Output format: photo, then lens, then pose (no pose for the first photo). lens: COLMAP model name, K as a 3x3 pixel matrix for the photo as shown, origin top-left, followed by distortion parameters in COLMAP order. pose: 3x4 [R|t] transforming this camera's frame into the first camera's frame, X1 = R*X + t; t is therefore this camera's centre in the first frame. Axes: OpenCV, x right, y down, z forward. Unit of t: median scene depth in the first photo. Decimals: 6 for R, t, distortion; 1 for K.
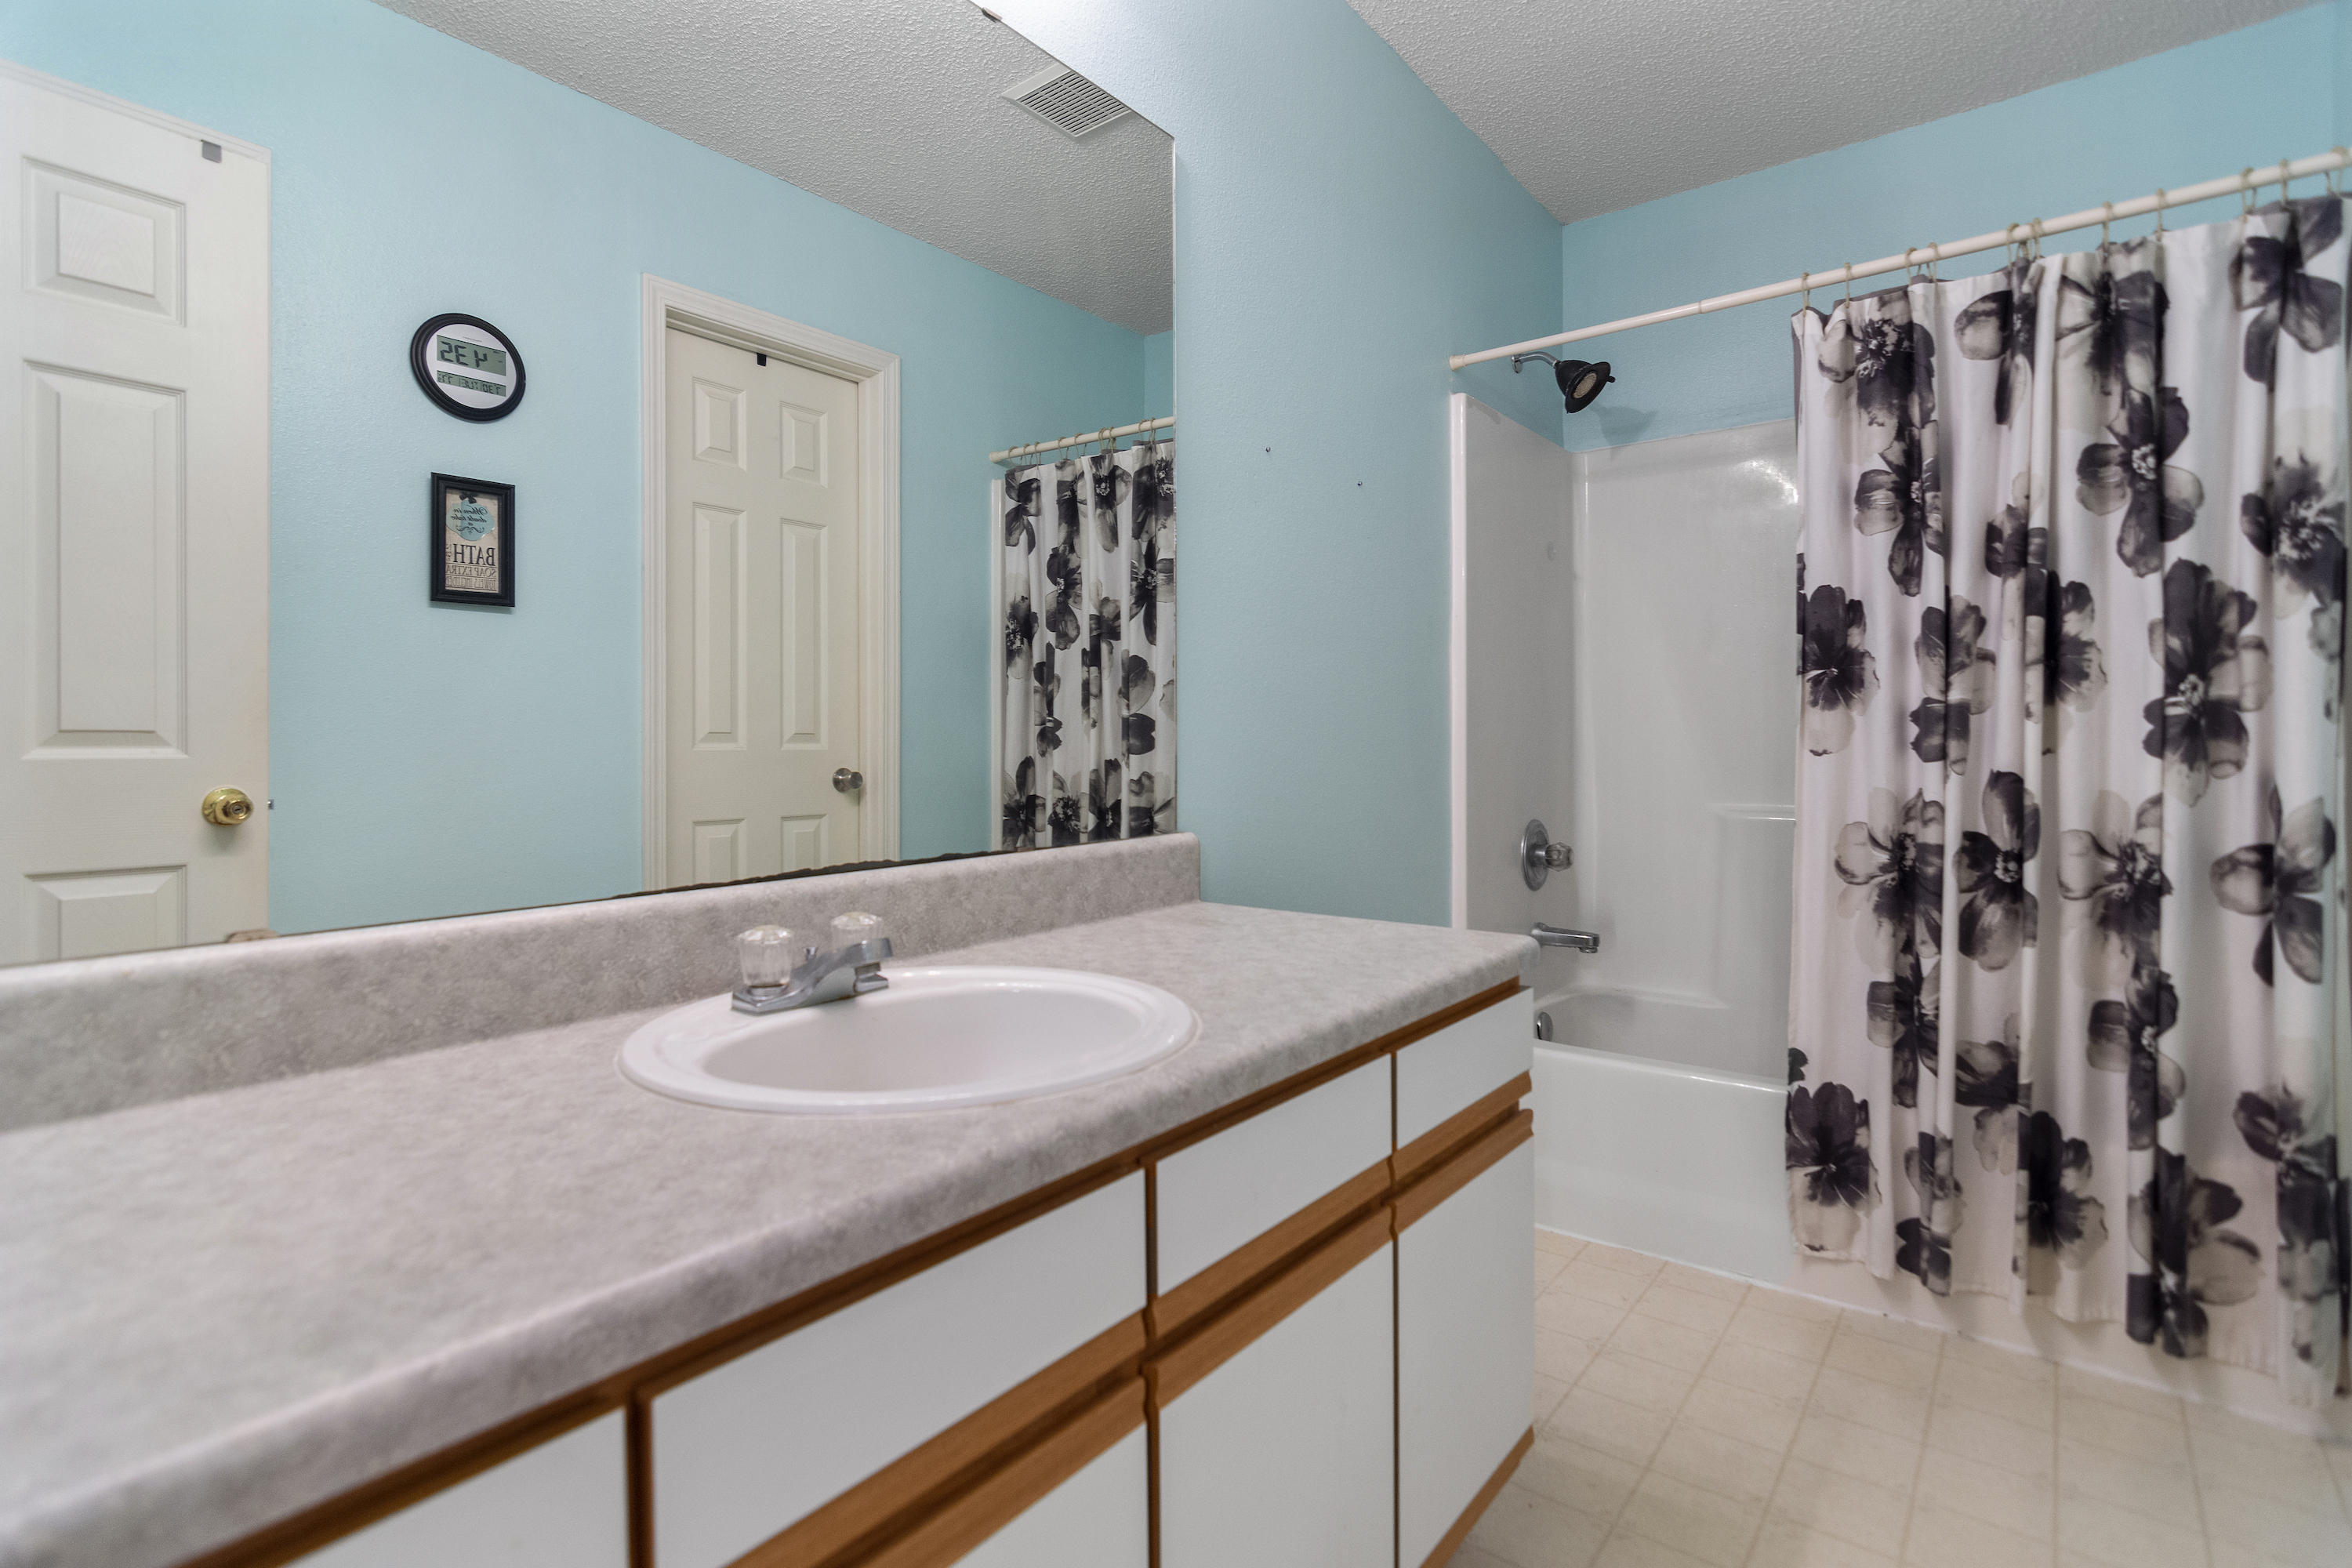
lens RADIAL K [[1125.1, 0, 1171.2], [0, 1125.1, 761.4], [0, 0, 1]] dist [0.001198, 0.001516]
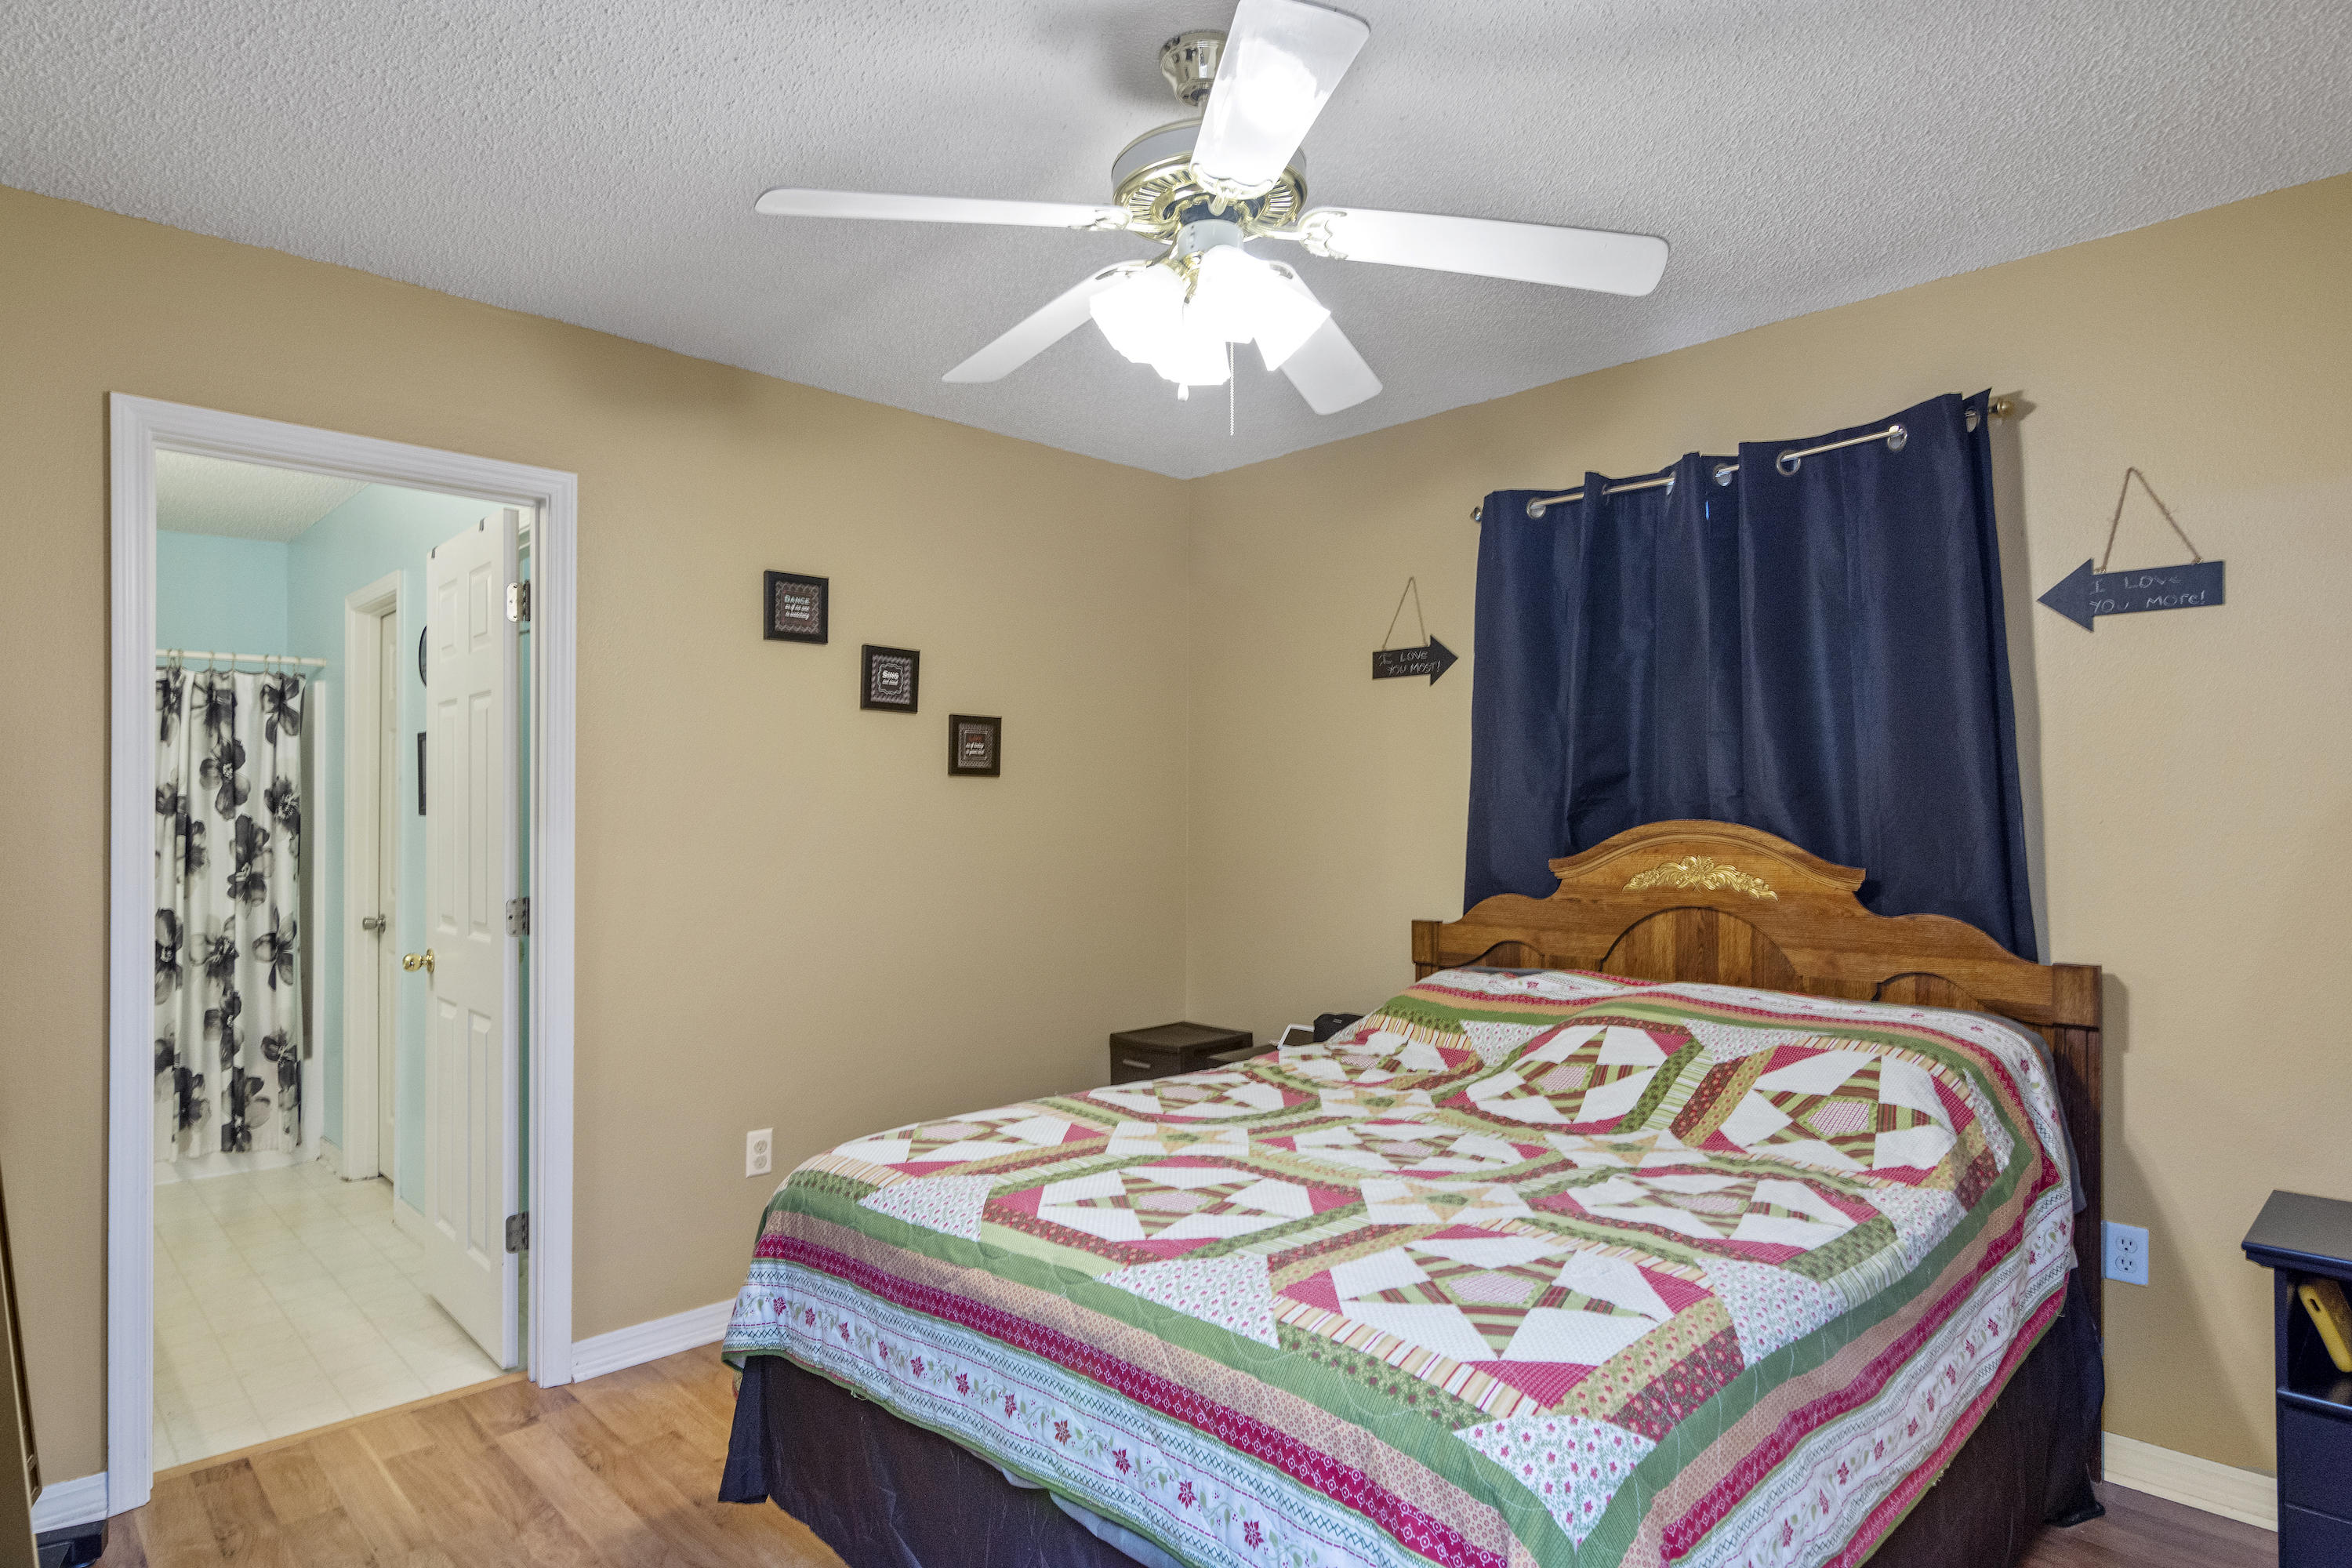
lens RADIAL K [[1261.3, 0, 1173.1], [0, 1261.3, 784.7], [0, 0, 1]] dist [-0.003202, -0.000659]
pose [[0.128815, 0.020003, 0.991467, -1.451443], [0.013632, 0.999666, -0.021940, -0.156079], [-0.991575, 0.016341, 0.128499, -1.257632]]
